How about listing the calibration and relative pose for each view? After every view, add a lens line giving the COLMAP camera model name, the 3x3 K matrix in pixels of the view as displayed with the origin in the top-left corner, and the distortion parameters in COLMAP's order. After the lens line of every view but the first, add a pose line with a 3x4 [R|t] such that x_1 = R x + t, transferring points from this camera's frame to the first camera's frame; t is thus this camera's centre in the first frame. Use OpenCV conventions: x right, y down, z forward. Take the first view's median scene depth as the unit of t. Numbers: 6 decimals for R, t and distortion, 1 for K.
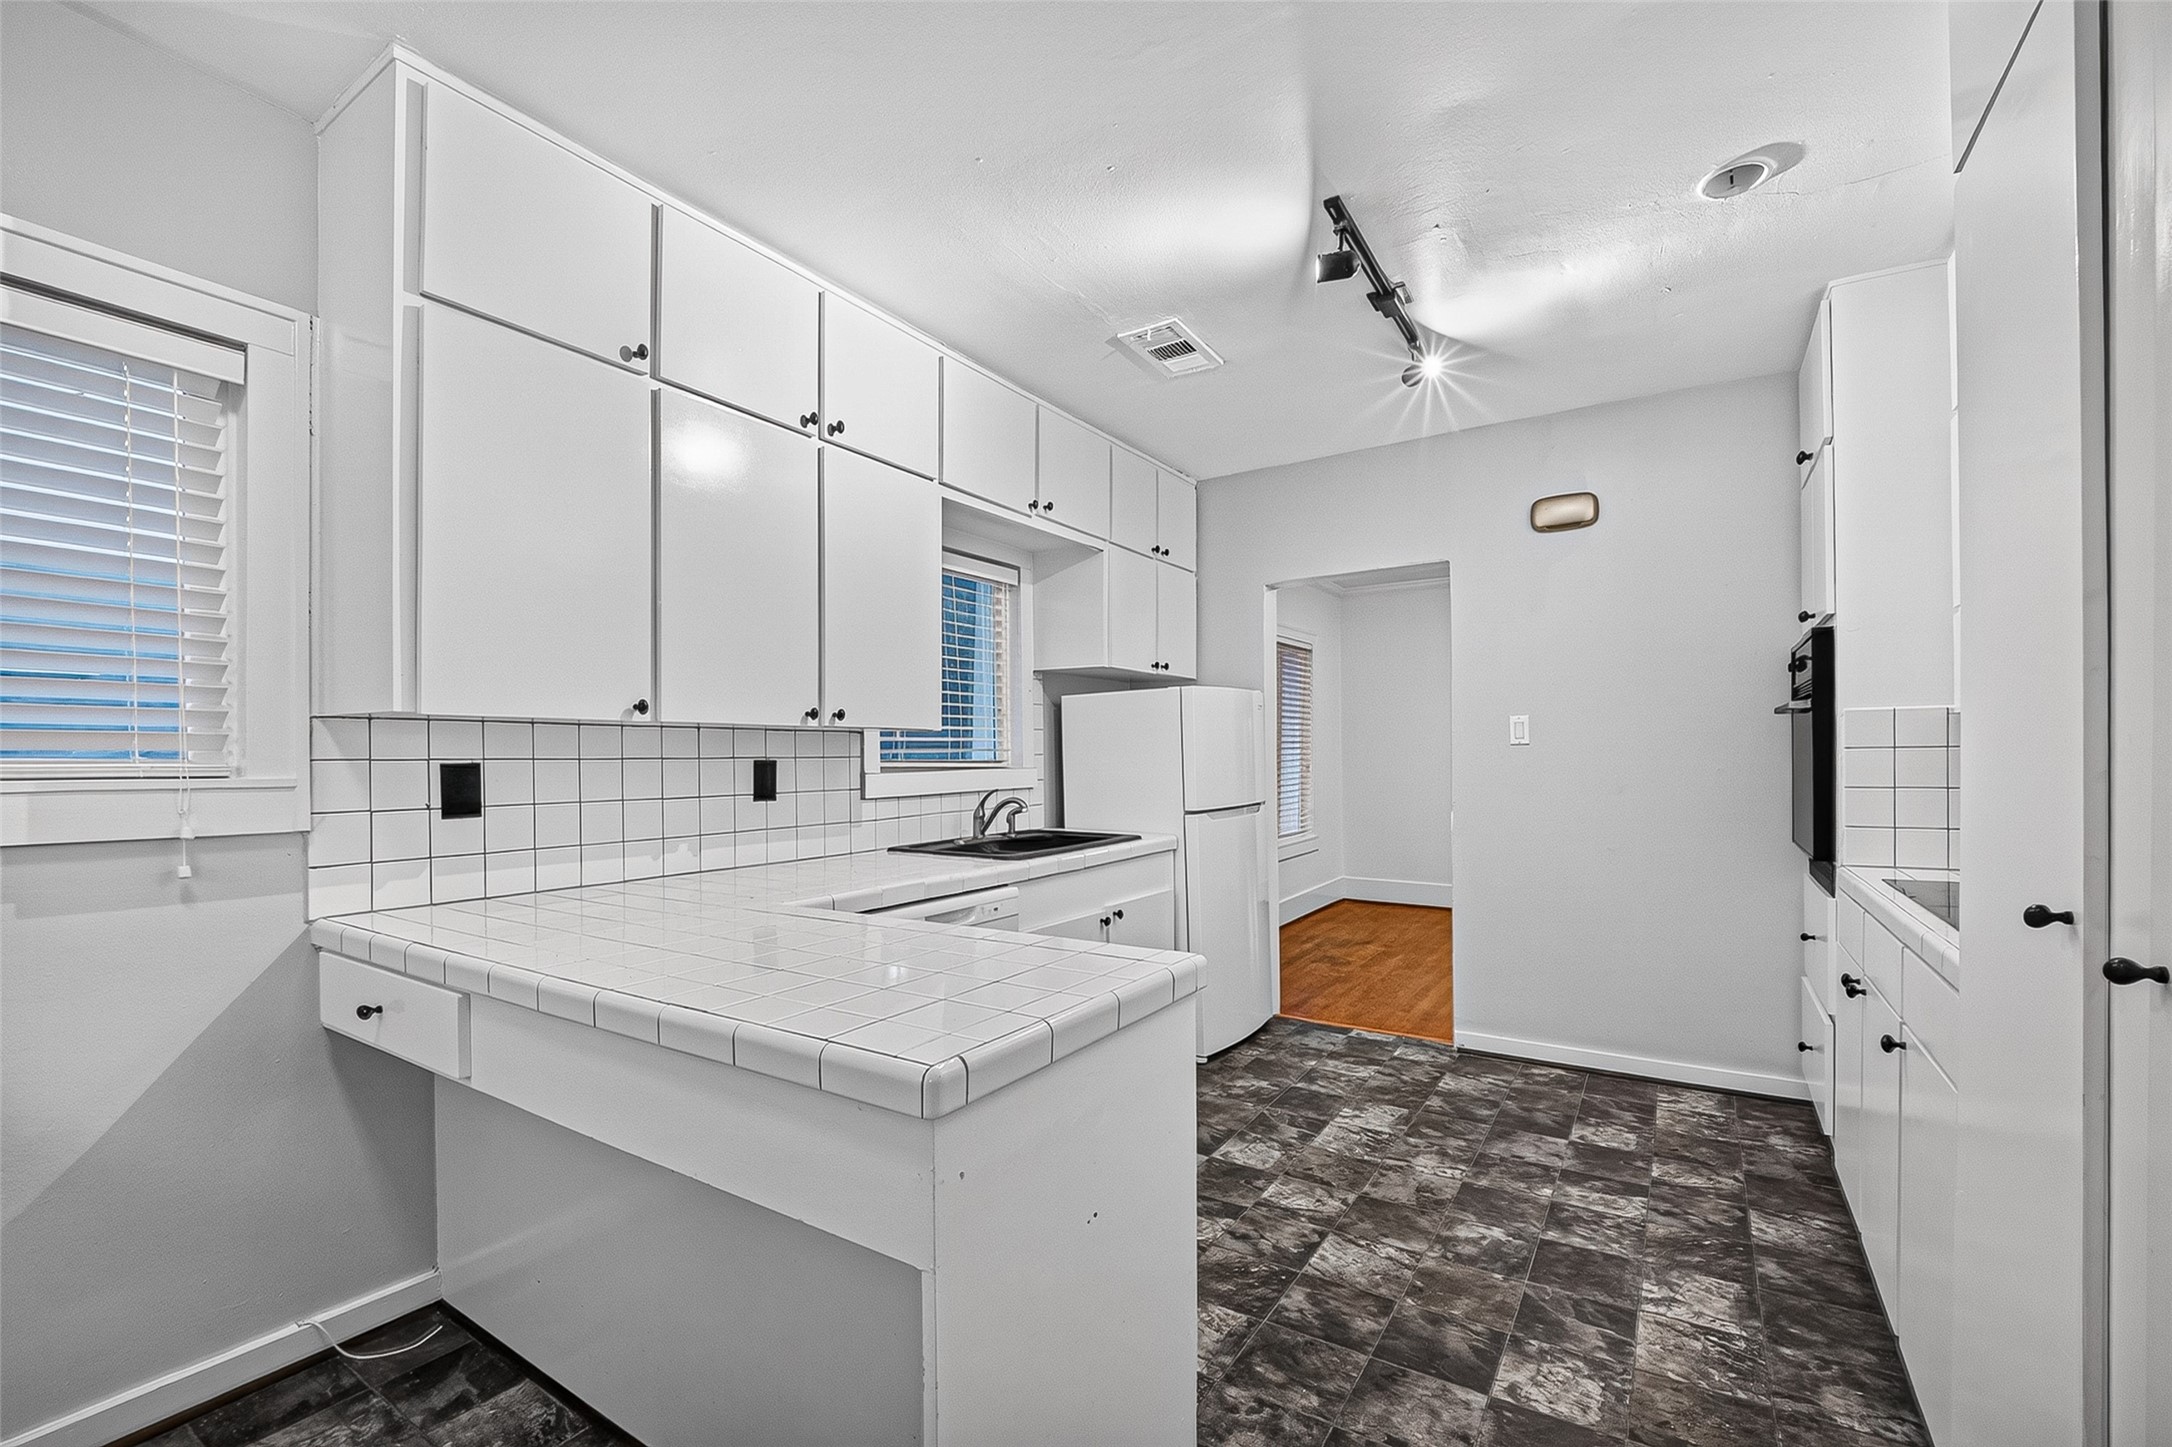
lens RADIAL K [[888.0, 0, 1107.0], [0, 888.0, 732.8], [0, 0, 1]] dist [0.009953, -0.000434]
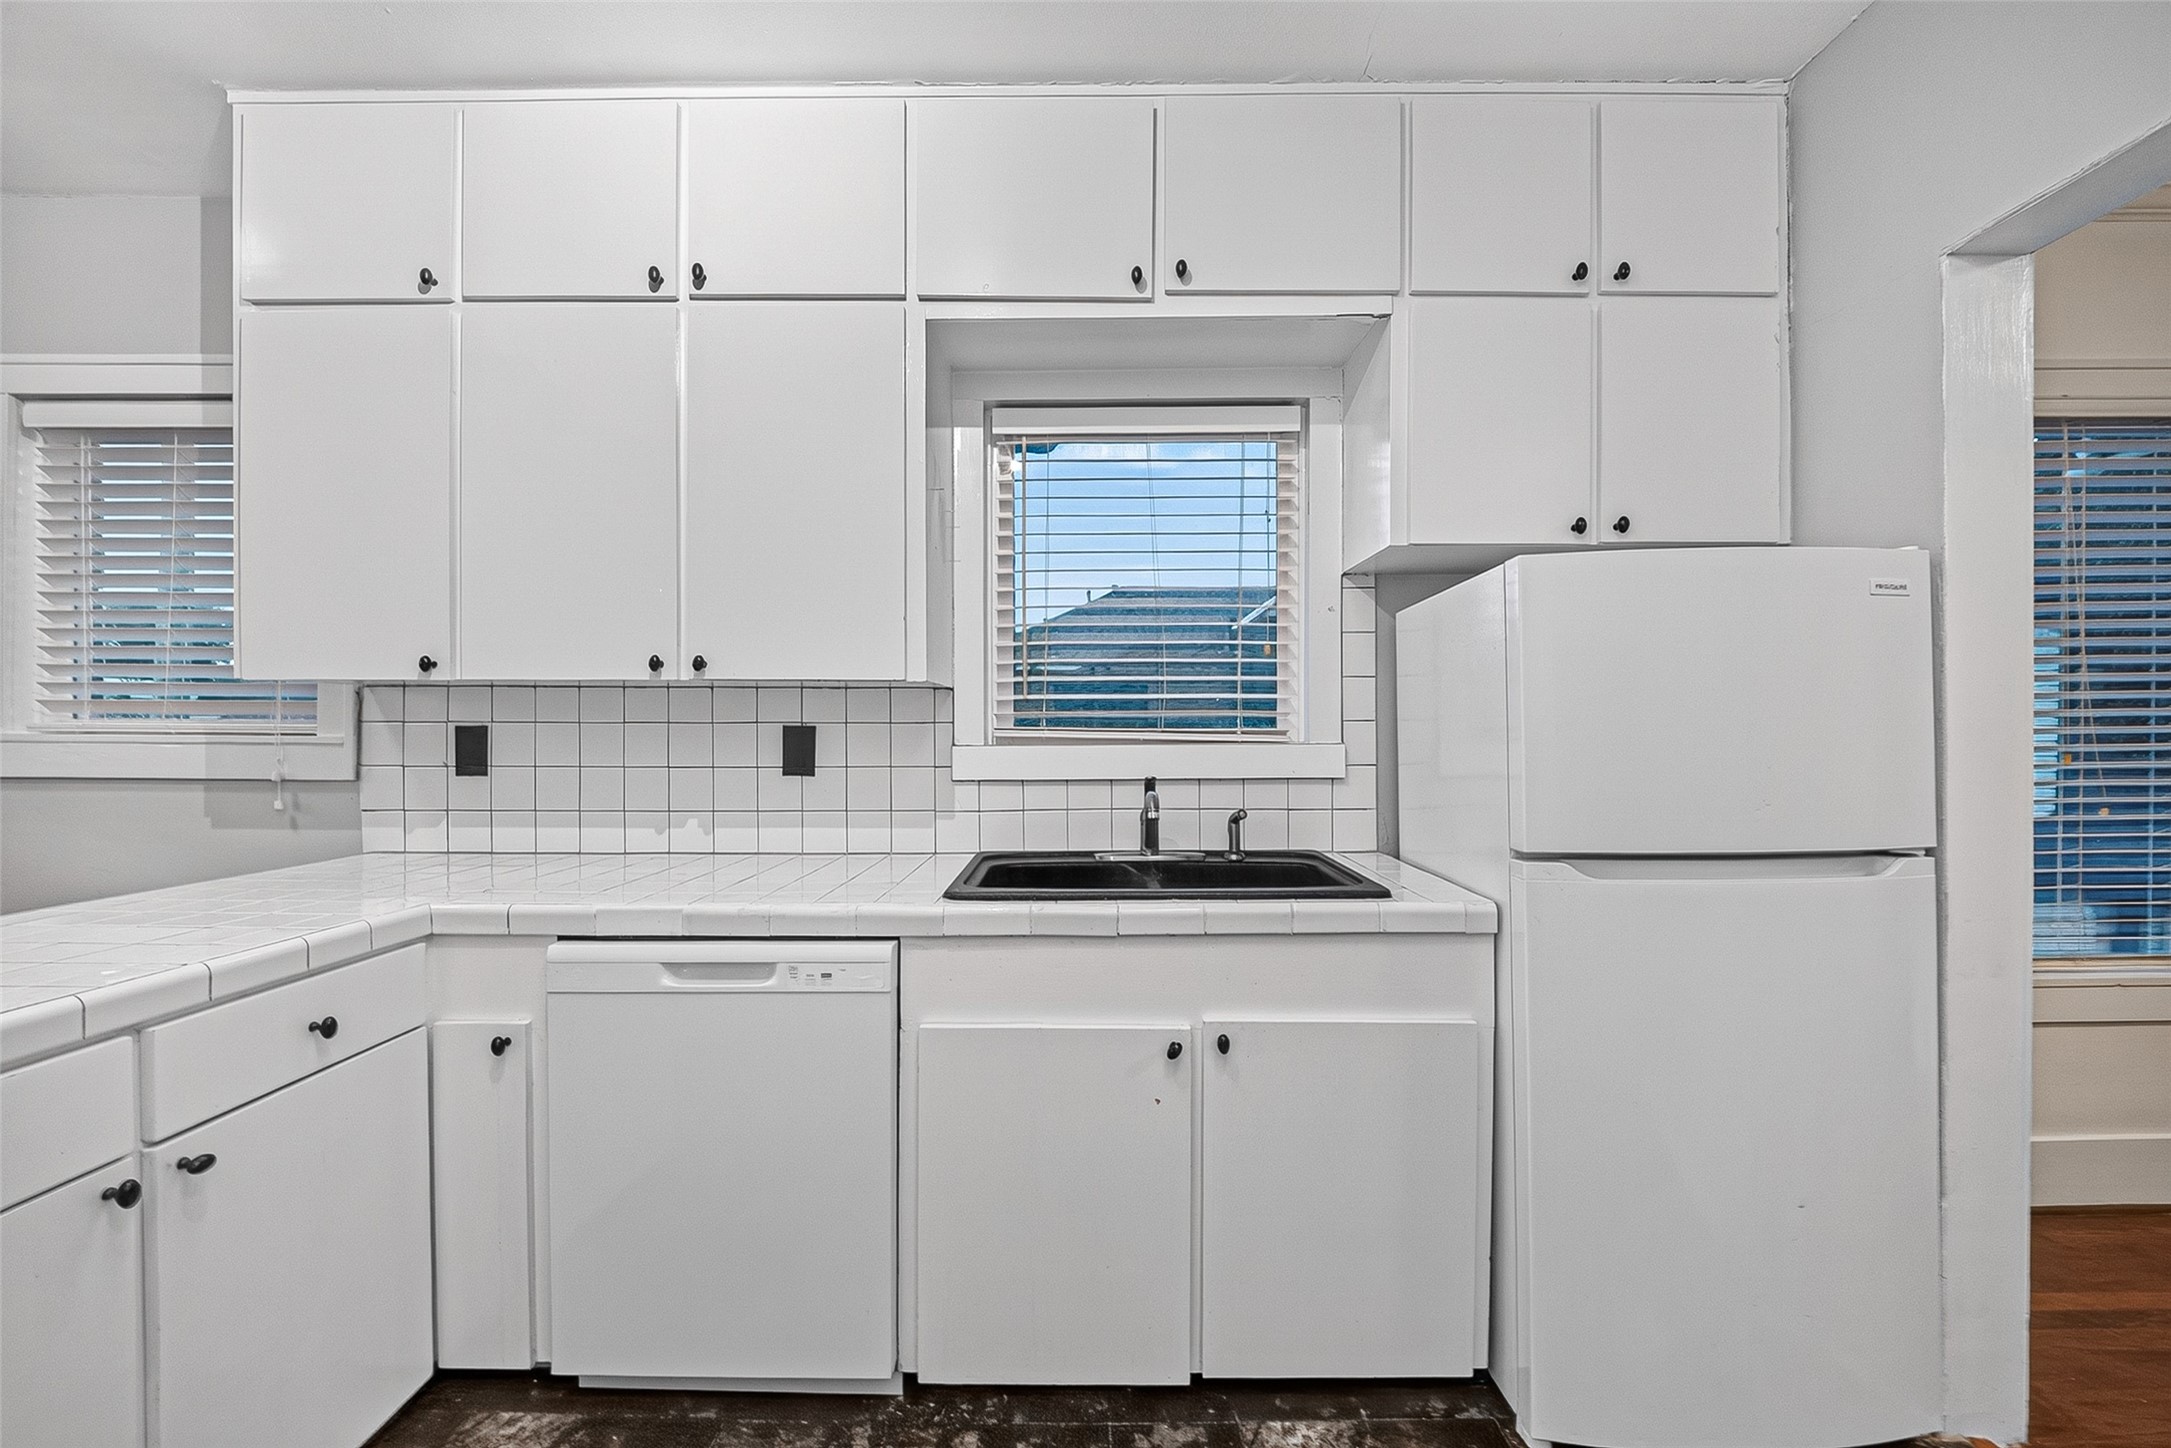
lens RADIAL K [[940.1, 0, 1089.6], [0, 940.1, 714.9], [0, 0, 1]] dist [-0.003196, -0.000550]
pose [[0.540392, -0.004654, -0.841400, 0.484458], [0.018176, 0.999816, 0.006144, 0.020989], [0.841217, -0.018613, 0.540378, 0.774243]]
